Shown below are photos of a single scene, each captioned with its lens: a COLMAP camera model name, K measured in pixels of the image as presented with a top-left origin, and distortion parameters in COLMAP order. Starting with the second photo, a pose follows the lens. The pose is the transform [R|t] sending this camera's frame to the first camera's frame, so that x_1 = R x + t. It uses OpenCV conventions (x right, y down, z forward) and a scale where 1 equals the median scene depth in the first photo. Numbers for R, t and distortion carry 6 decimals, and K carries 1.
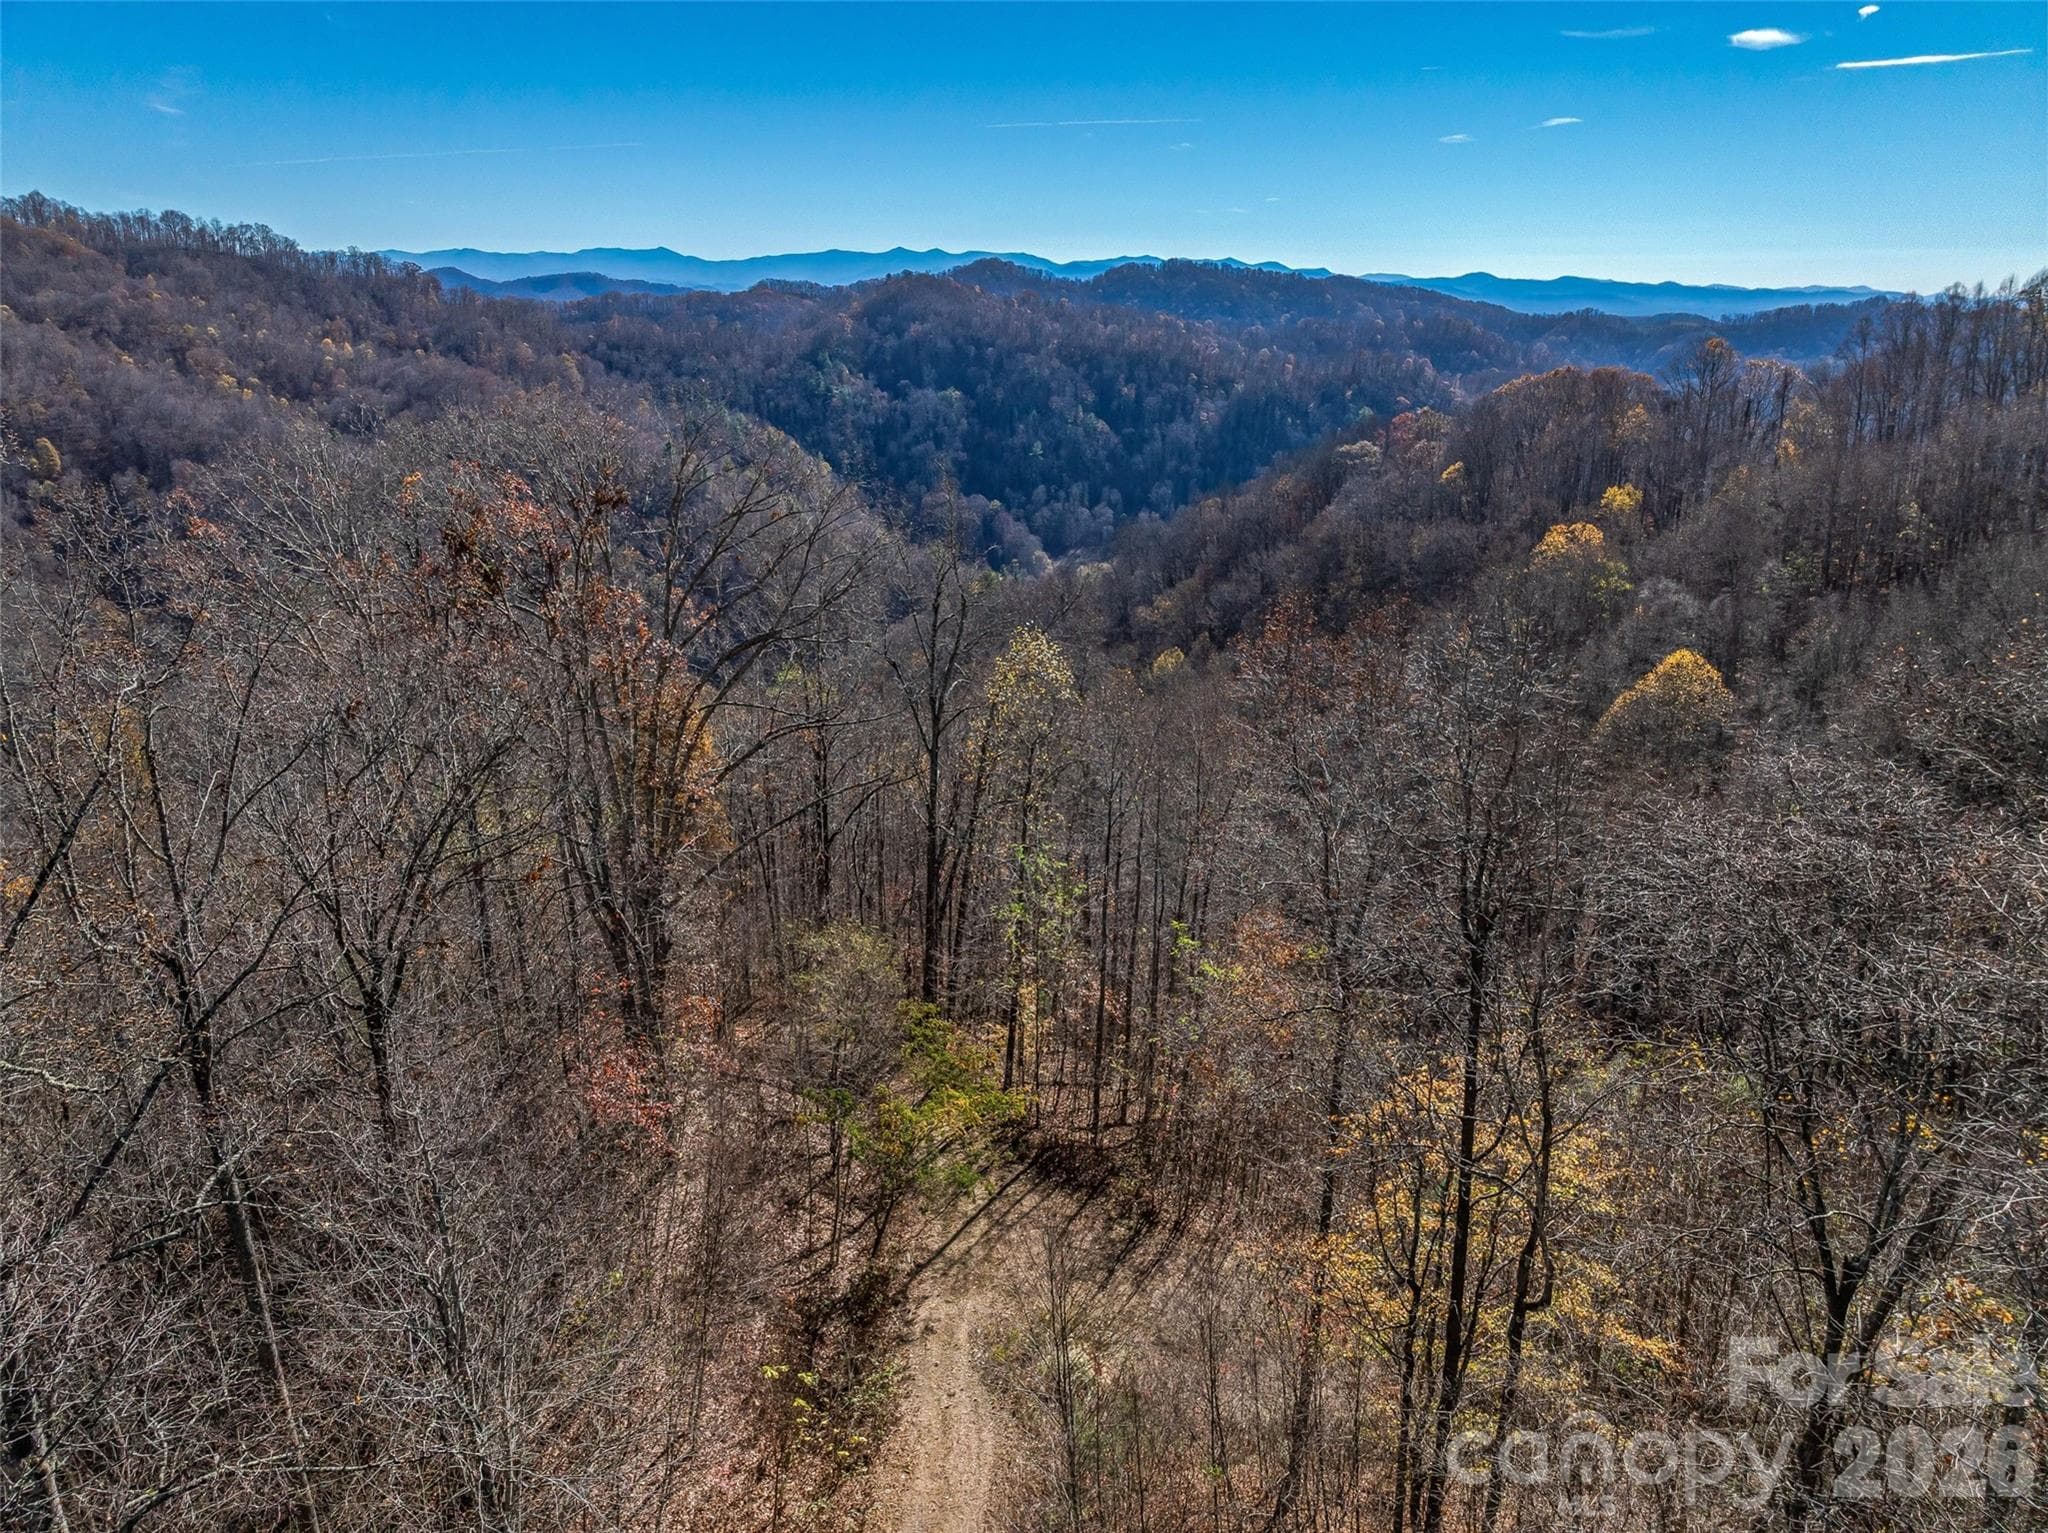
lens RADIAL K [[1506.6, 0, 1026.0], [0, 1506.6, 766.2], [0, 0, 1]] dist [-0.015033, -0.003373]
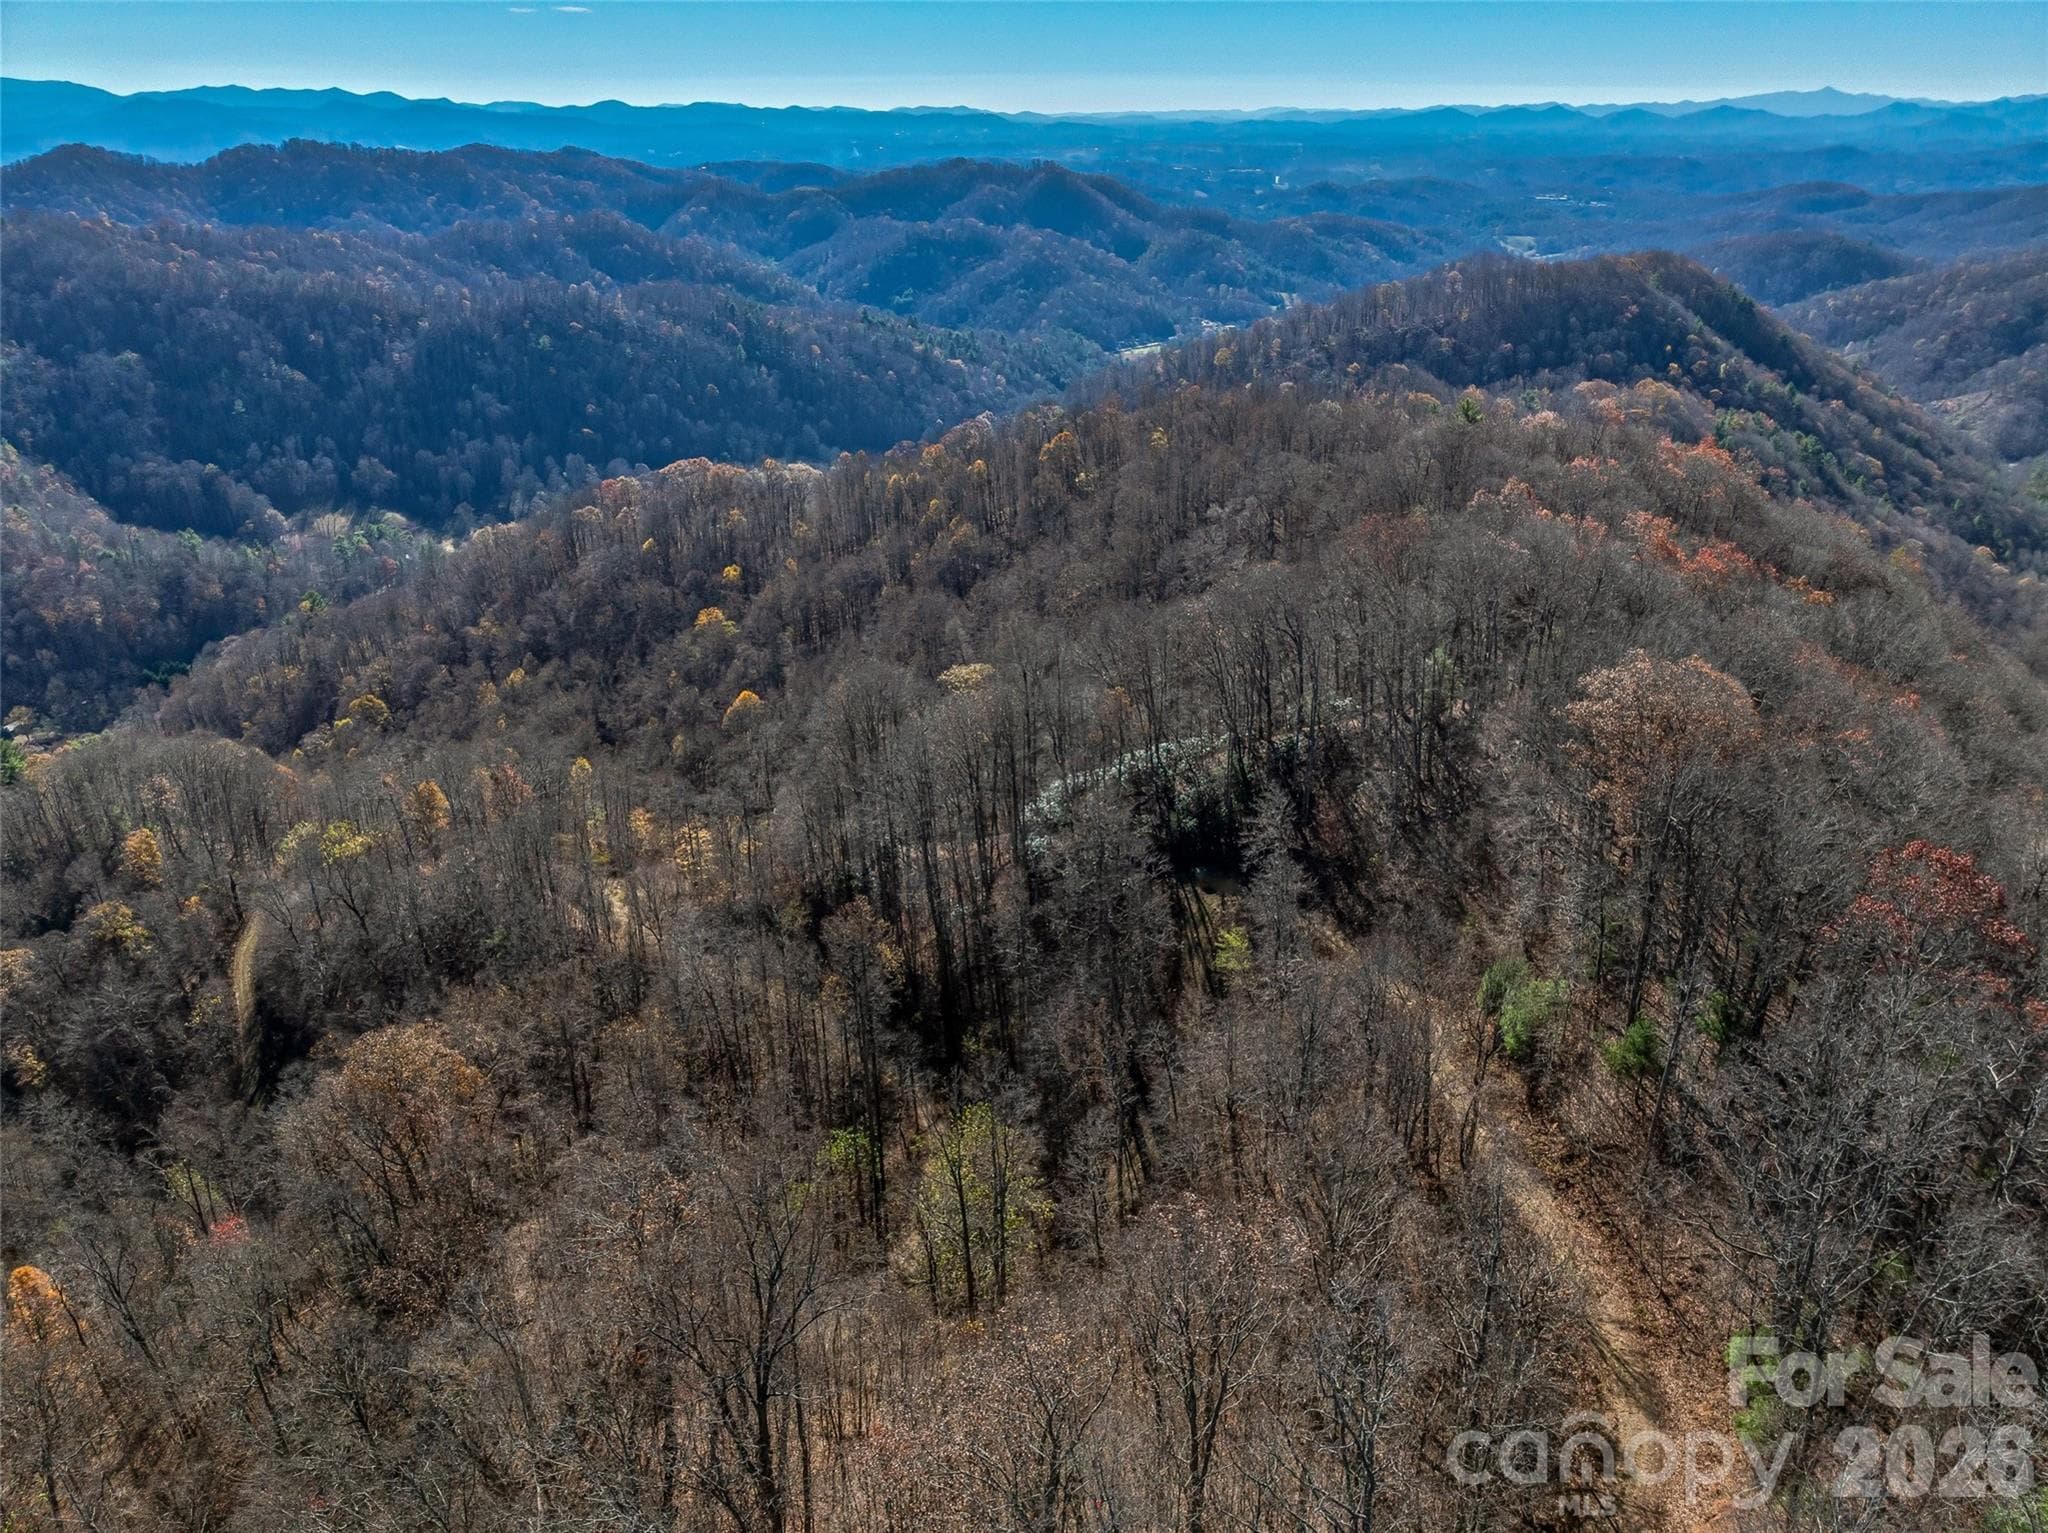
lens RADIAL K [[1506.6, 0, 1026.8], [0, 1506.6, 768.1], [0, 0, 1]] dist [-0.015033, -0.003373]
pose [[0.864343, -0.214598, 0.454817, -0.045571], [0.165604, 0.975399, 0.145508, -0.026130], [-0.474854, -0.050450, 0.878618, -0.183600]]
